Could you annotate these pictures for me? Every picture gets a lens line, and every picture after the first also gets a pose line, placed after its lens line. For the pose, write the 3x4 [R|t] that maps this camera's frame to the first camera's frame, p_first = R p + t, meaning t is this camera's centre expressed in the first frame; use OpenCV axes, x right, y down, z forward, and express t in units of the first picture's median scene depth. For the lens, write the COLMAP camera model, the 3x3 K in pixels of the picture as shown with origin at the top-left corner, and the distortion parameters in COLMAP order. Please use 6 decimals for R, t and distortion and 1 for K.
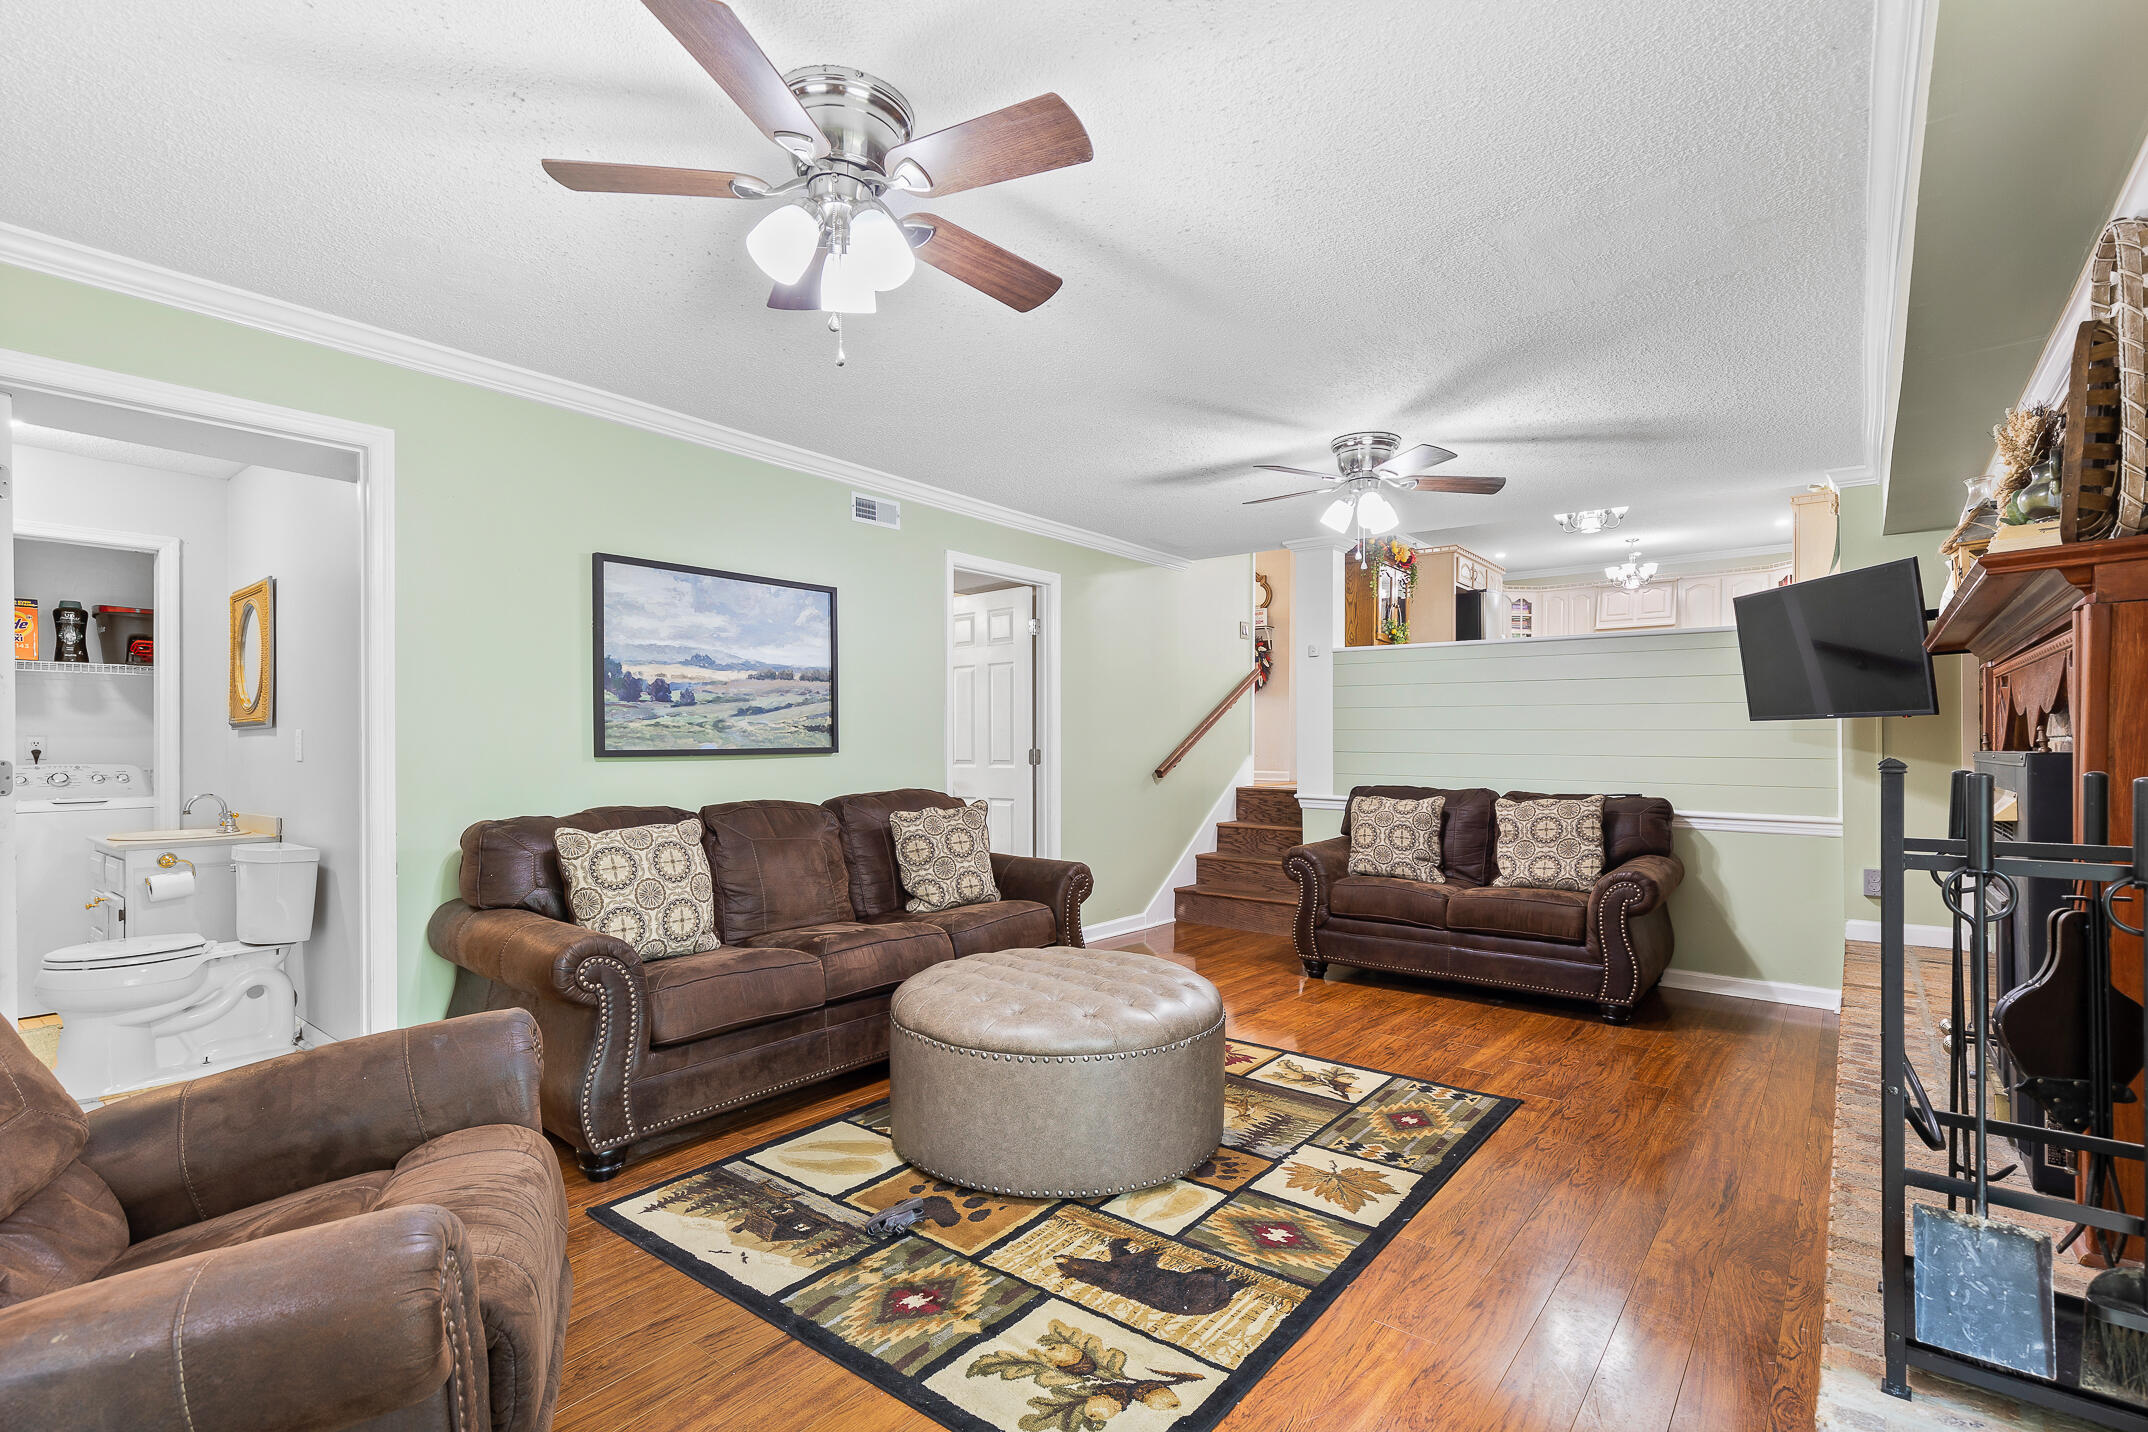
lens RADIAL K [[982.7, 0, 1069.9], [0, 982.7, 746.4], [0, 0, 1]] dist [0.004972, -0.000291]
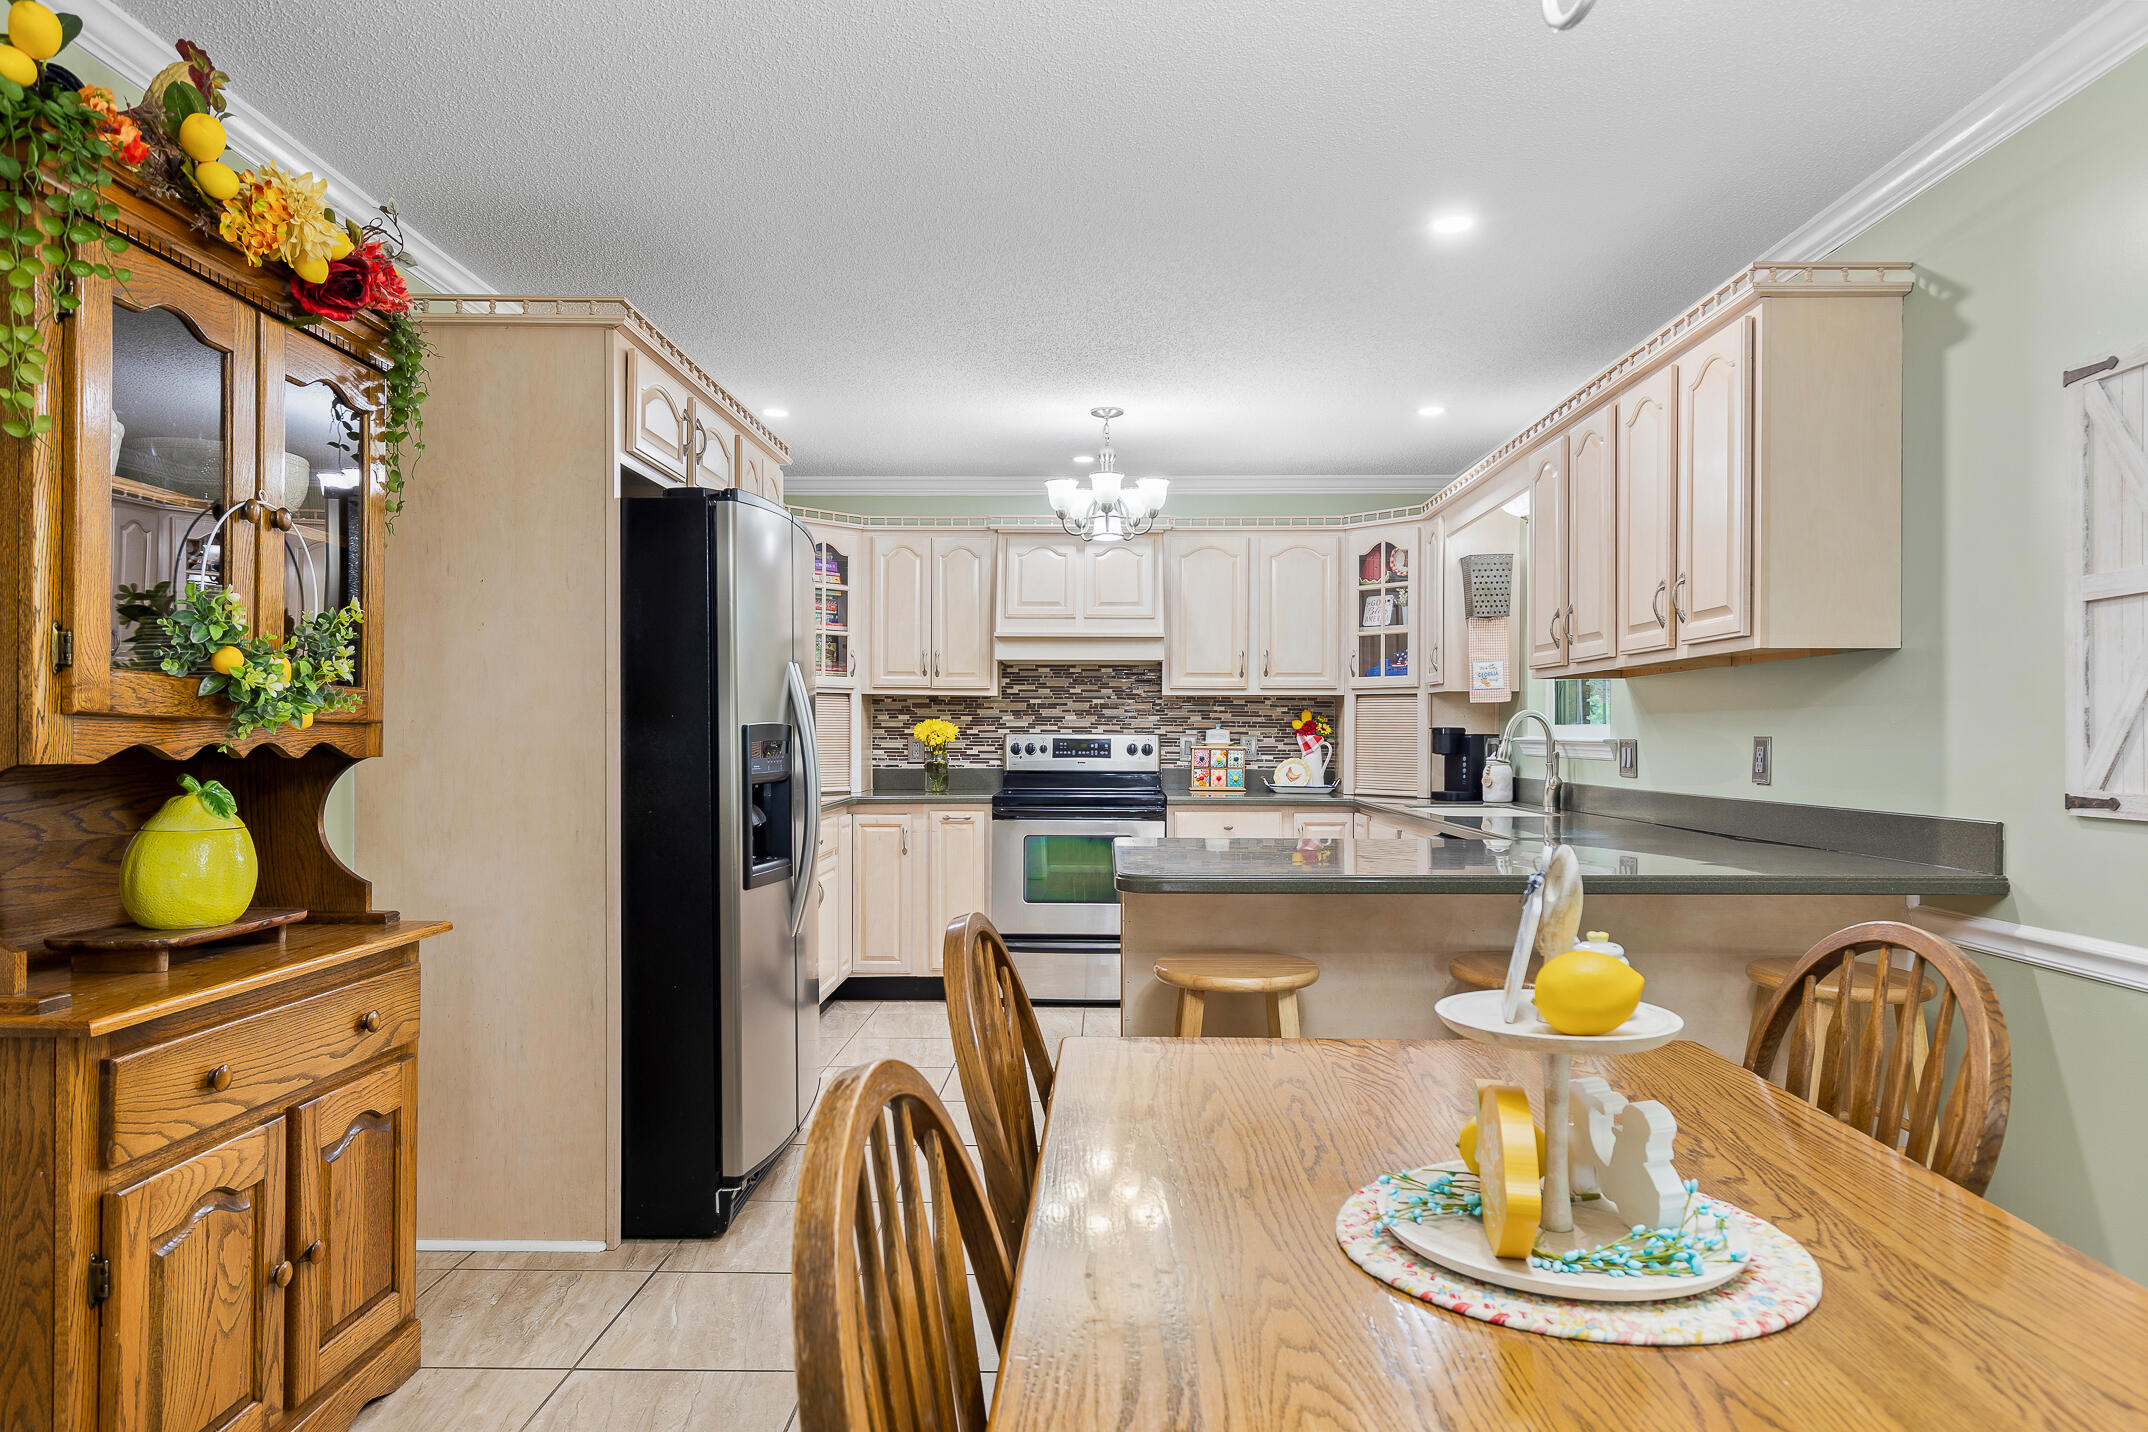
lens RADIAL K [[1319.7, 0, 1095.3], [0, 1319.7, 742.4], [0, 0, 1]] dist [-0.003006, -0.001374]
pose [[0.786984, -0.005325, 0.616951, 0.805152], [0.001146, 0.999974, 0.007169, -0.274155], [-0.616972, -0.004935, 0.786969, 1.902161]]
